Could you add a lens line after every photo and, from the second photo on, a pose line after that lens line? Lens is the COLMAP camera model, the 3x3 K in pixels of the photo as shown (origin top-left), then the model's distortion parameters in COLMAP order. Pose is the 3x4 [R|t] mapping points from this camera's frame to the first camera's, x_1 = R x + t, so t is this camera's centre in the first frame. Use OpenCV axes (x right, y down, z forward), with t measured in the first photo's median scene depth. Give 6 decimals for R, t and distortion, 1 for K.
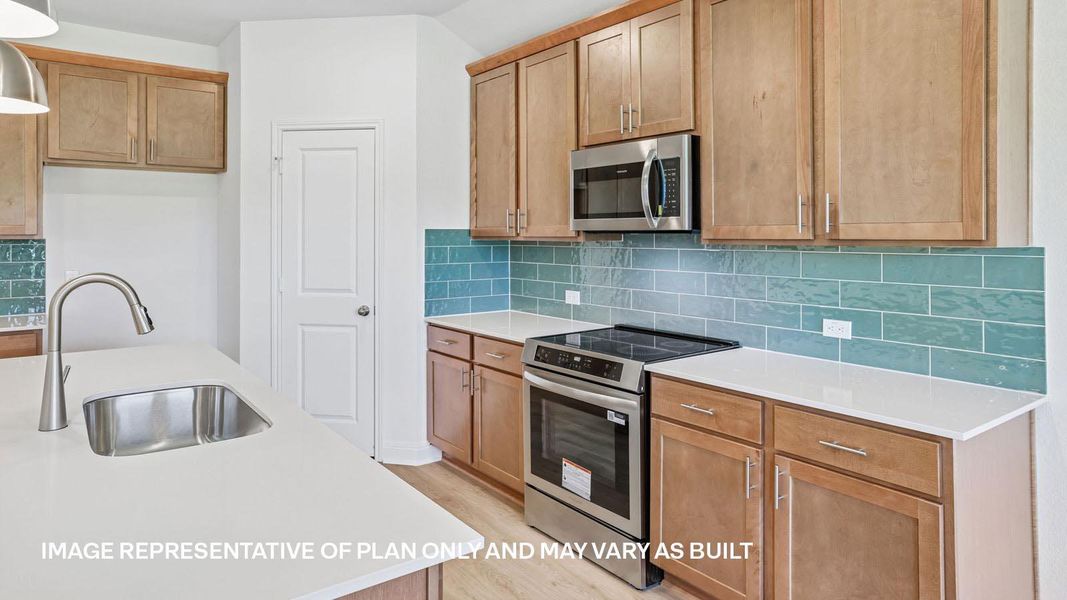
lens RADIAL K [[655.4, 0, 541.9], [0, 655.4, 225.6], [0, 0, 1]] dist [-0.021833, 0.021129]
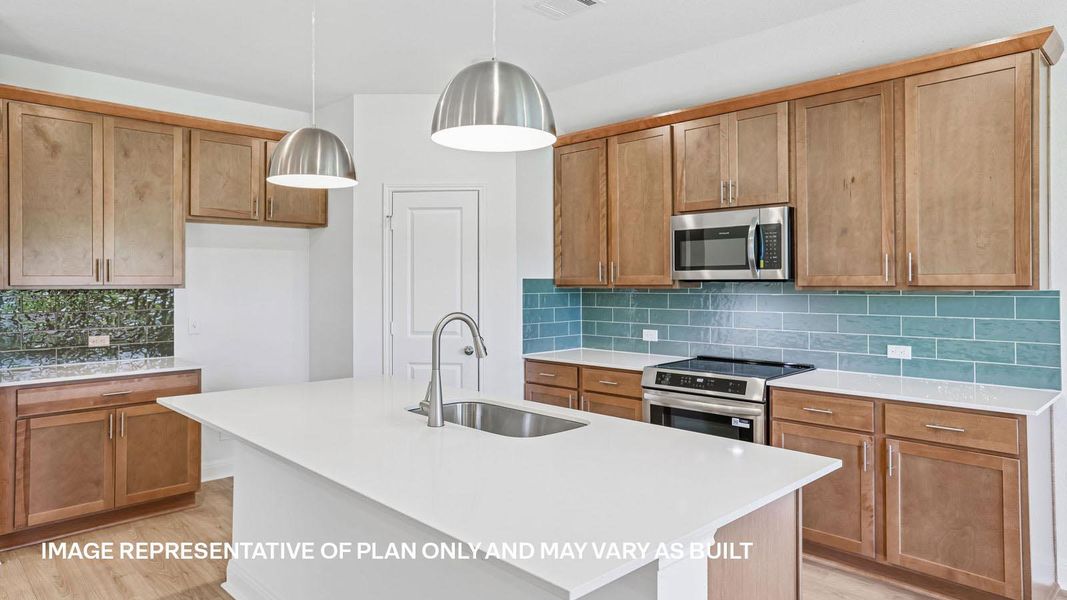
lens RADIAL K [[655.4, 0, 533.1], [0, 655.4, 273.9], [0, 0, 1]] dist [-0.021833, 0.021129]
pose [[0.992260, -0.001273, 0.124167, -0.460732], [0.001274, 0.999999, 0.000068, -0.004533], [-0.124167, 0.000091, 0.992261, -0.243446]]
